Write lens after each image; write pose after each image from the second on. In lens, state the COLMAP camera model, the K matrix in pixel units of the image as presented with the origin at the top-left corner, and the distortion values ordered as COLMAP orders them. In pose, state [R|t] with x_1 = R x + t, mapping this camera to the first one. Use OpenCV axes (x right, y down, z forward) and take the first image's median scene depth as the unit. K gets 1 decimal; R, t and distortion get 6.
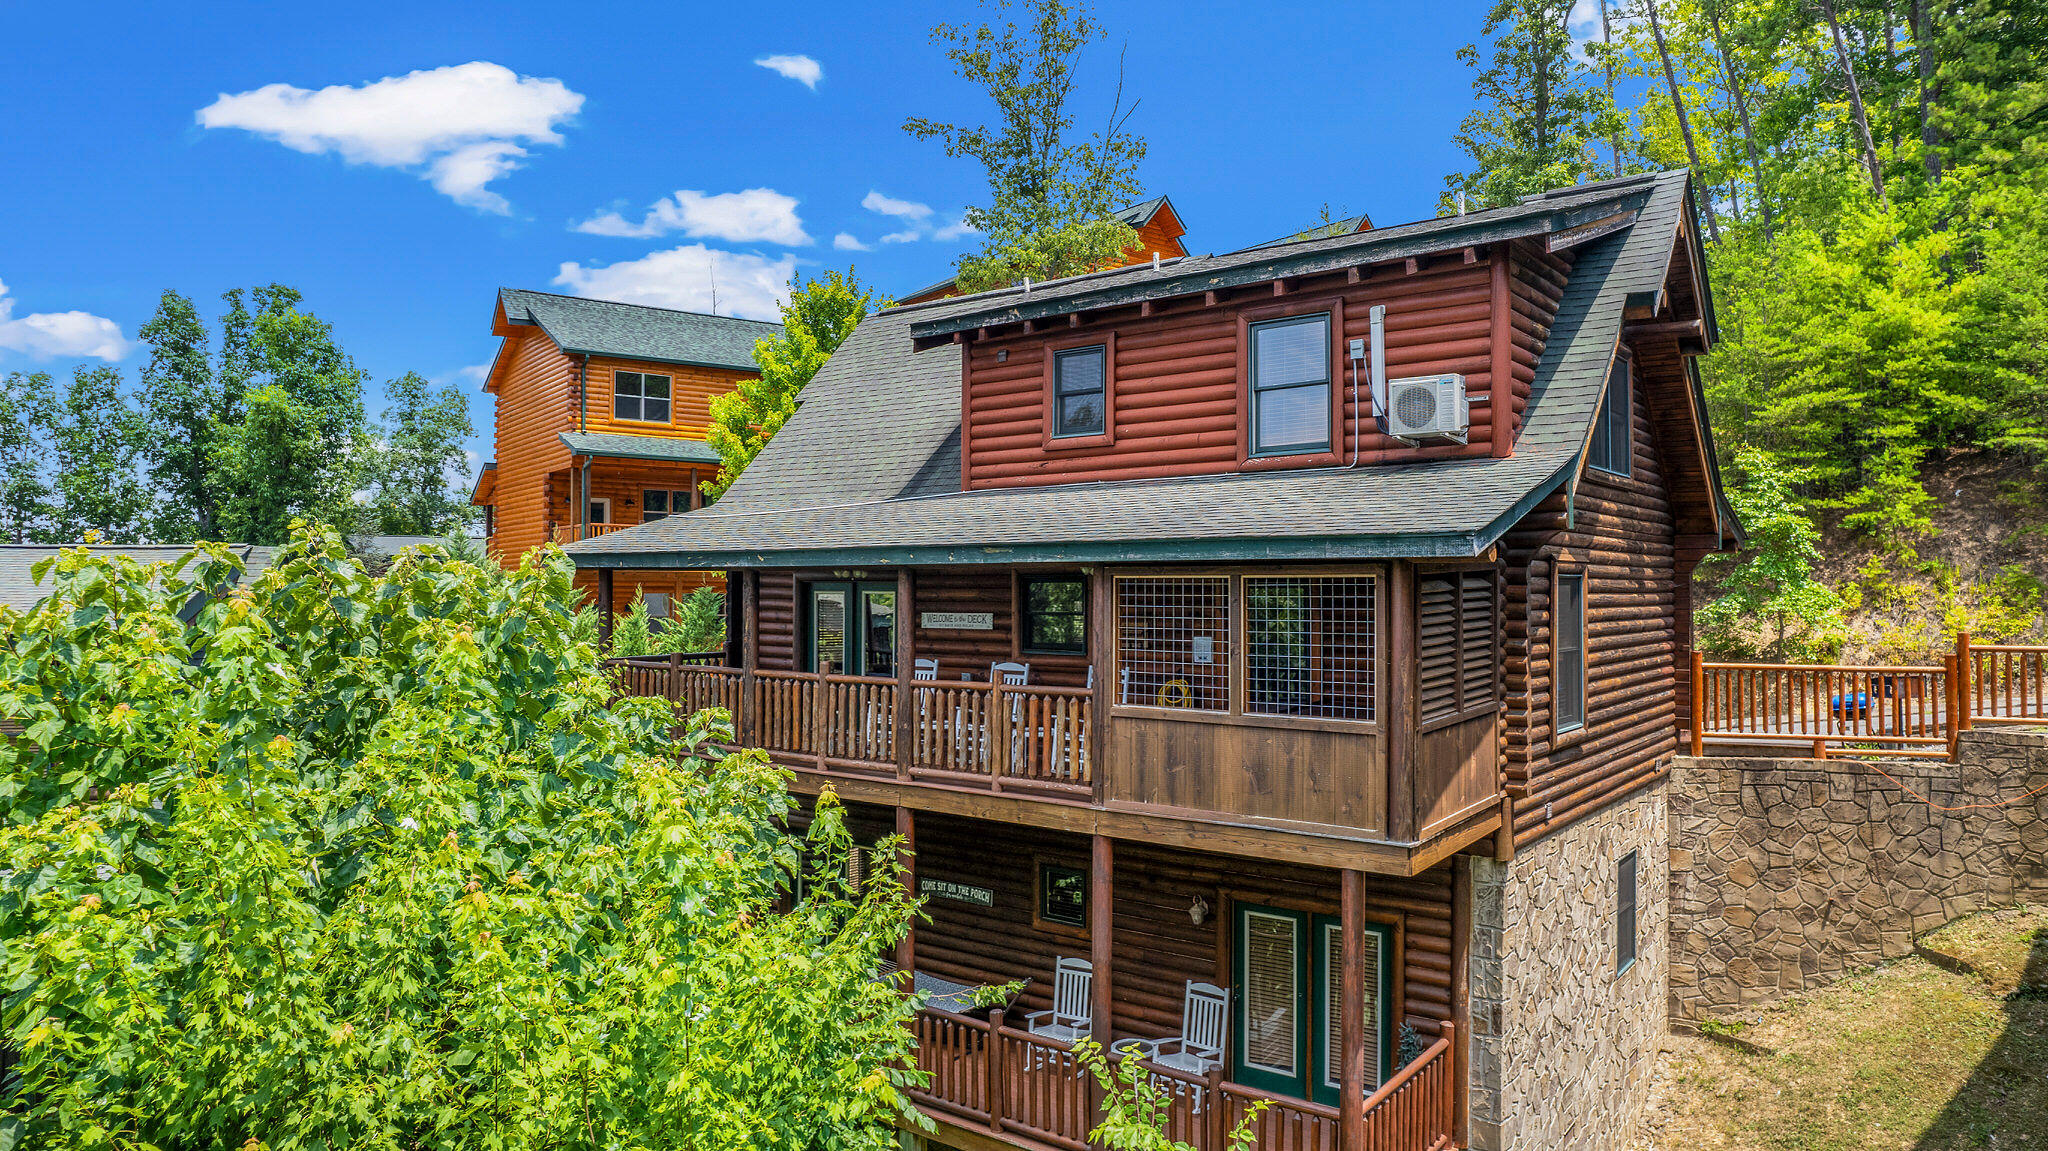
lens RADIAL K [[1296.2, 0, 1024.0], [0, 1296.2, 569.6], [0, 0, 1]] dist [-0.051354, 0.026738]
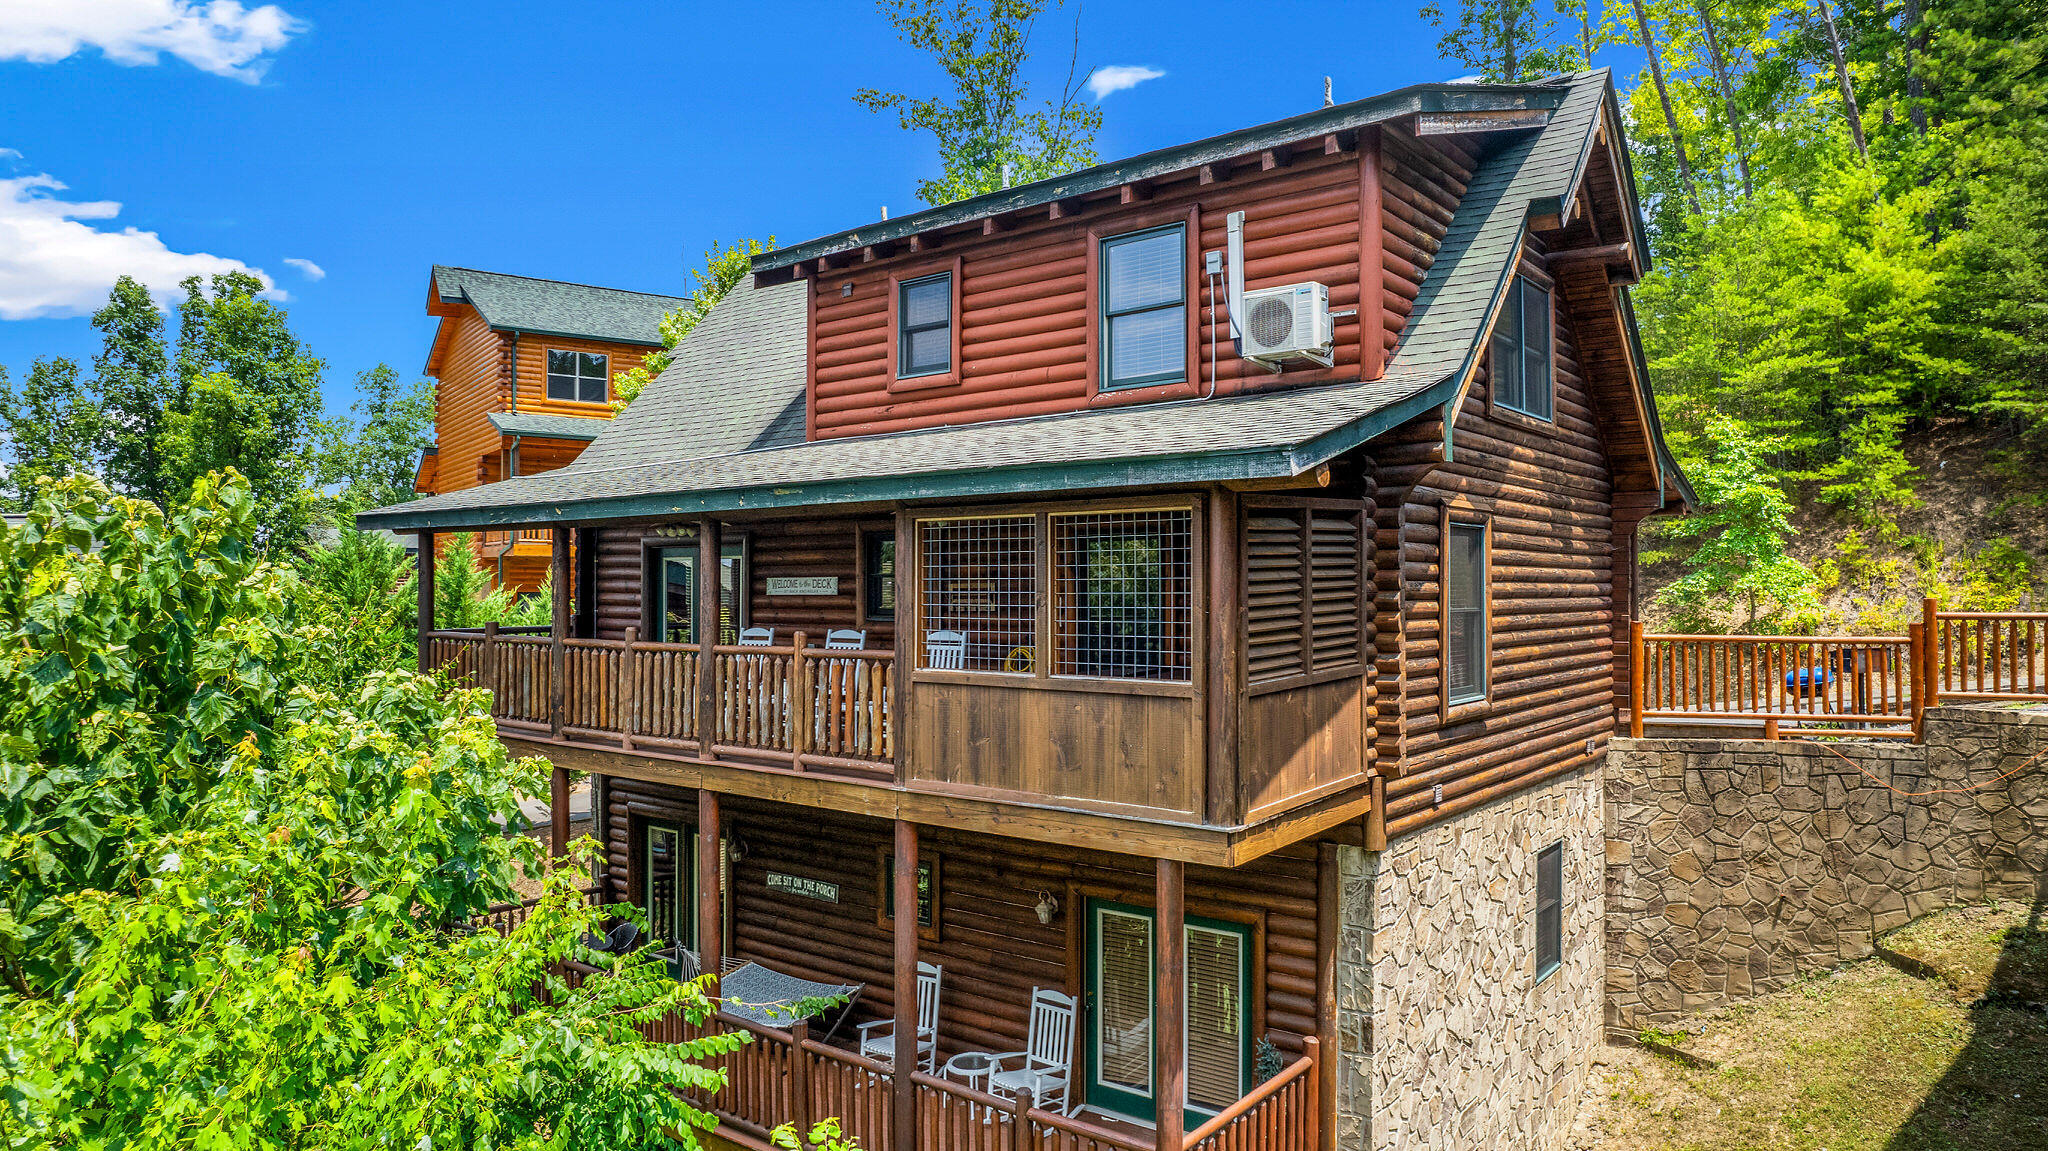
lens RADIAL K [[1296.2, 0, 1017.4], [0, 1296.2, 576.6], [0, 0, 1]] dist [-0.051354, 0.026738]
pose [[0.999980, -0.002707, -0.005742, 0.104448], [0.002746, 0.999973, 0.006769, 0.027541], [0.005724, -0.006785, 0.999961, 0.102930]]
